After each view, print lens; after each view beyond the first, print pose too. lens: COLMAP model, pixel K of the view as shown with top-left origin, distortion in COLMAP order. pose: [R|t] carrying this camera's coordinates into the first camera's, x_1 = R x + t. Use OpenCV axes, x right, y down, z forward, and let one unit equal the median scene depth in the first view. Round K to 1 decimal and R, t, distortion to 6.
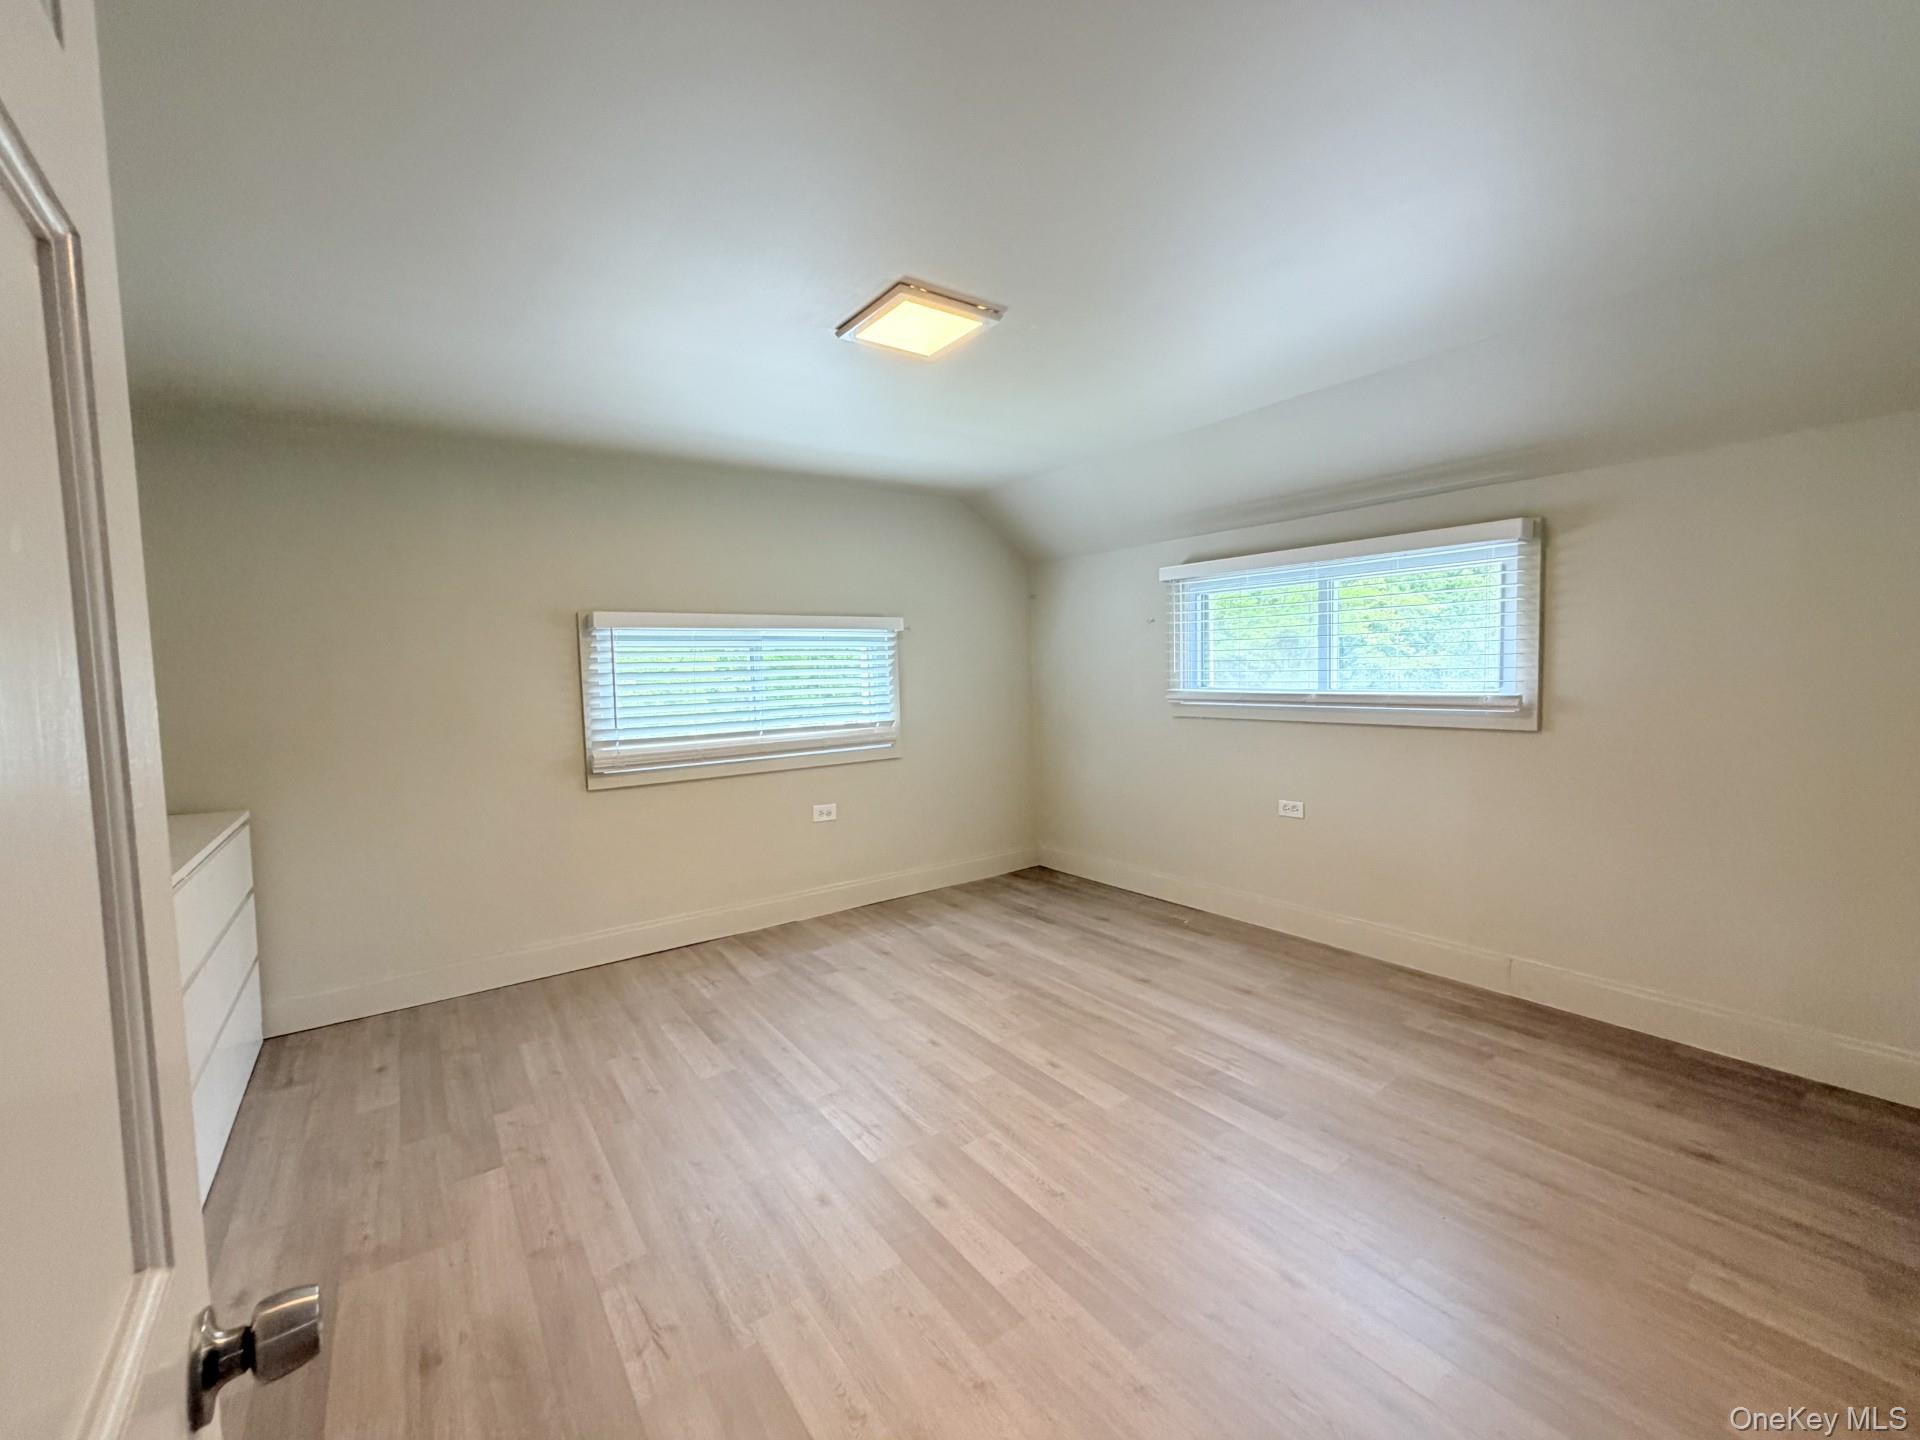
lens RADIAL K [[764.2, 0, 954.6], [0, 764.2, 720.1], [0, 0, 1]] dist [0.000655, -0.000007]
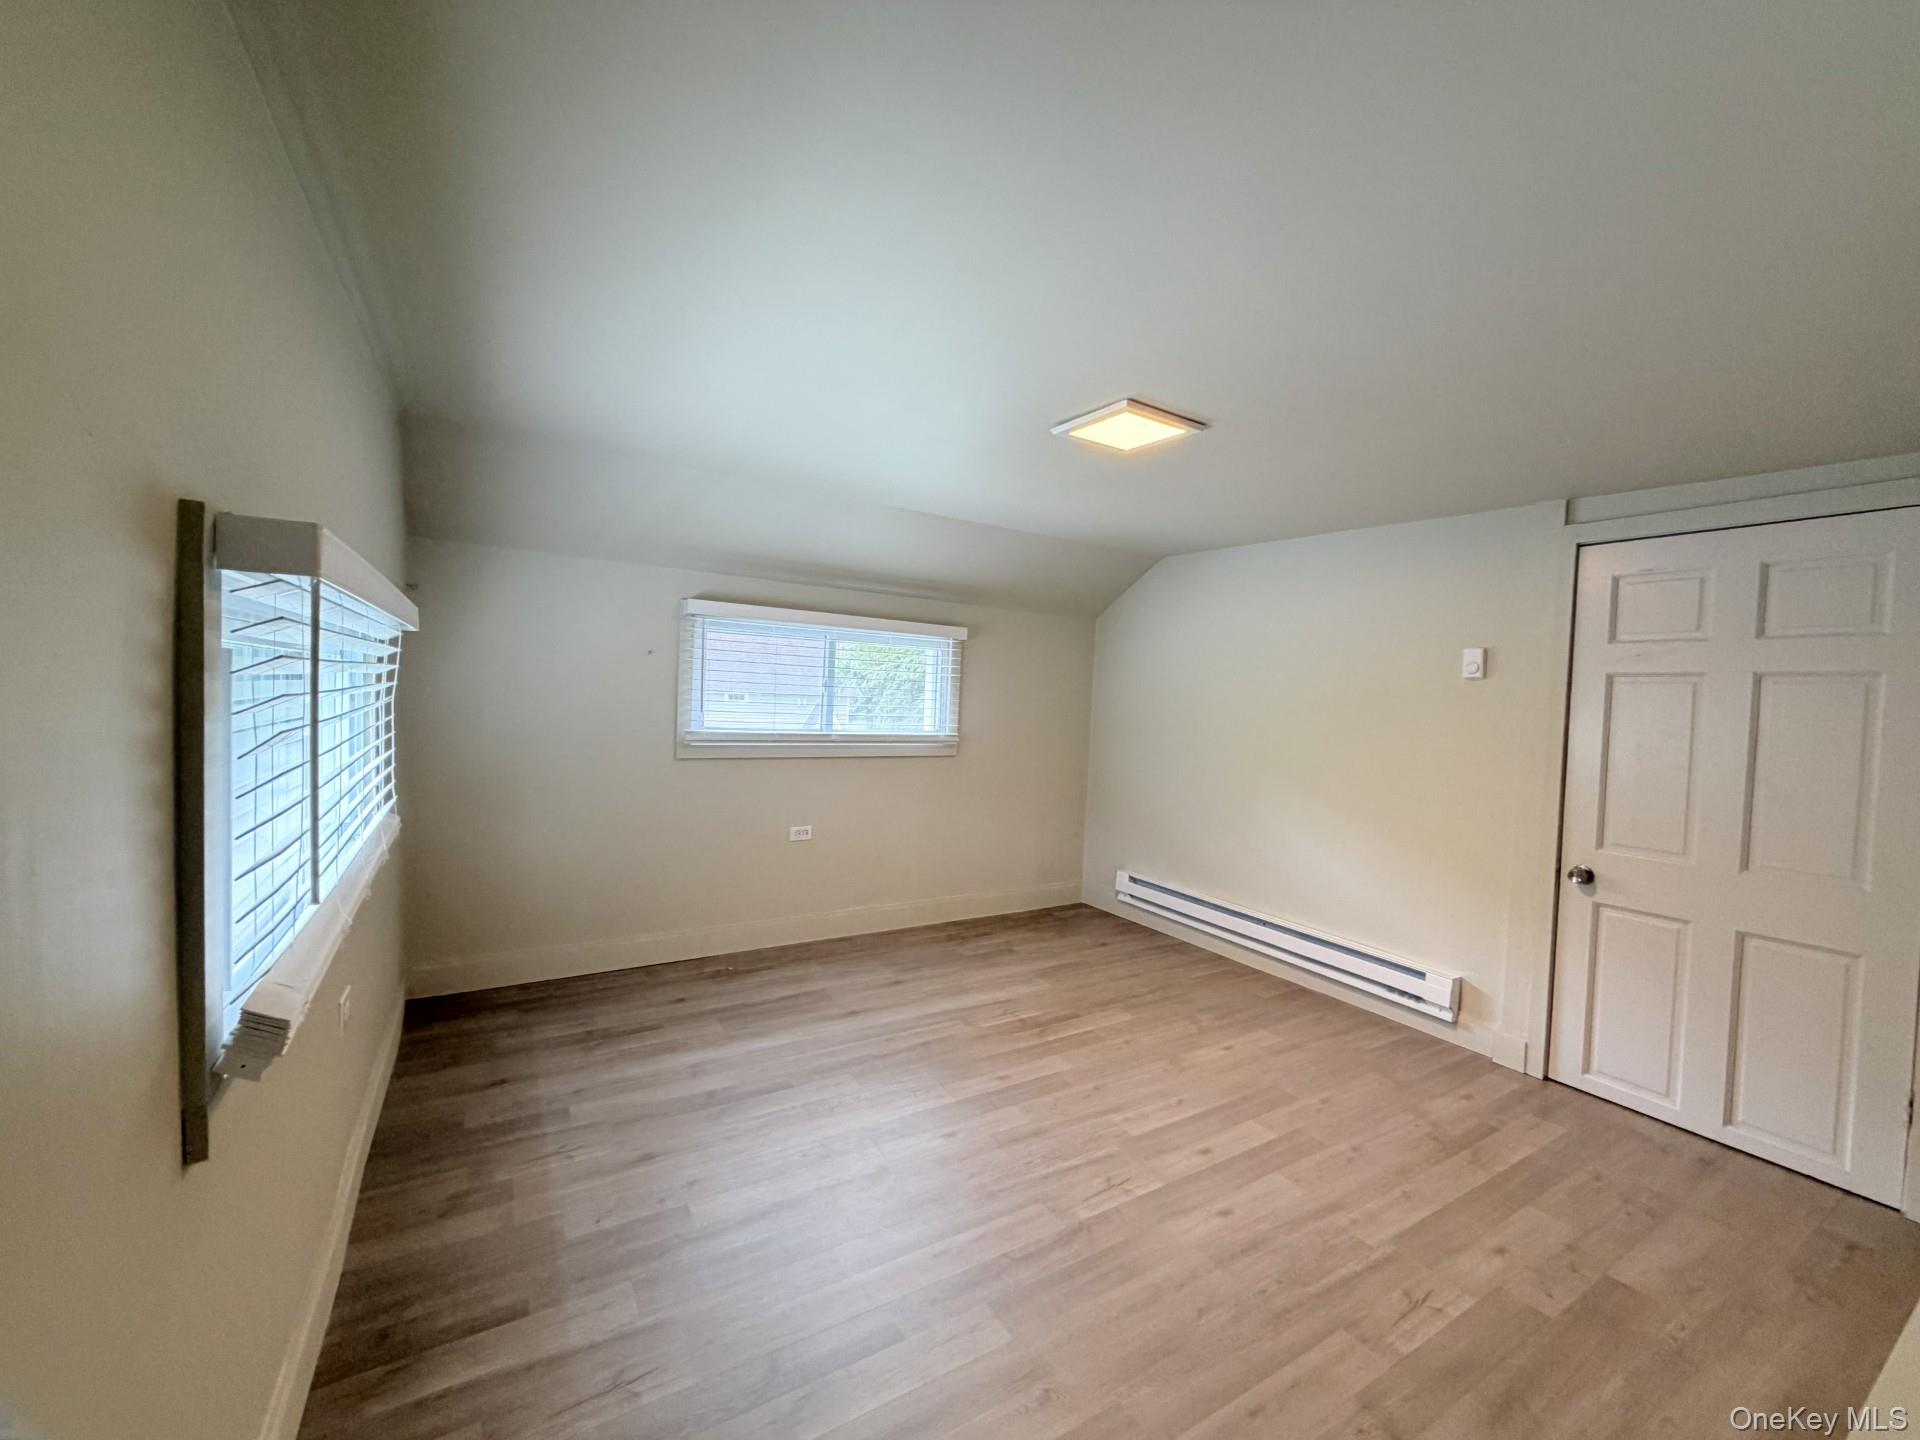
lens RADIAL K [[764.2, 0, 954.6], [0, 764.2, 720.1], [0, 0, 1]] dist [0.000655, -0.000007]
pose [[0.085356, -0.009312, 0.996307, -0.782565], [0.021771, 0.999735, 0.007479, -0.065755], [-0.996113, 0.021053, 0.085537, 0.764251]]
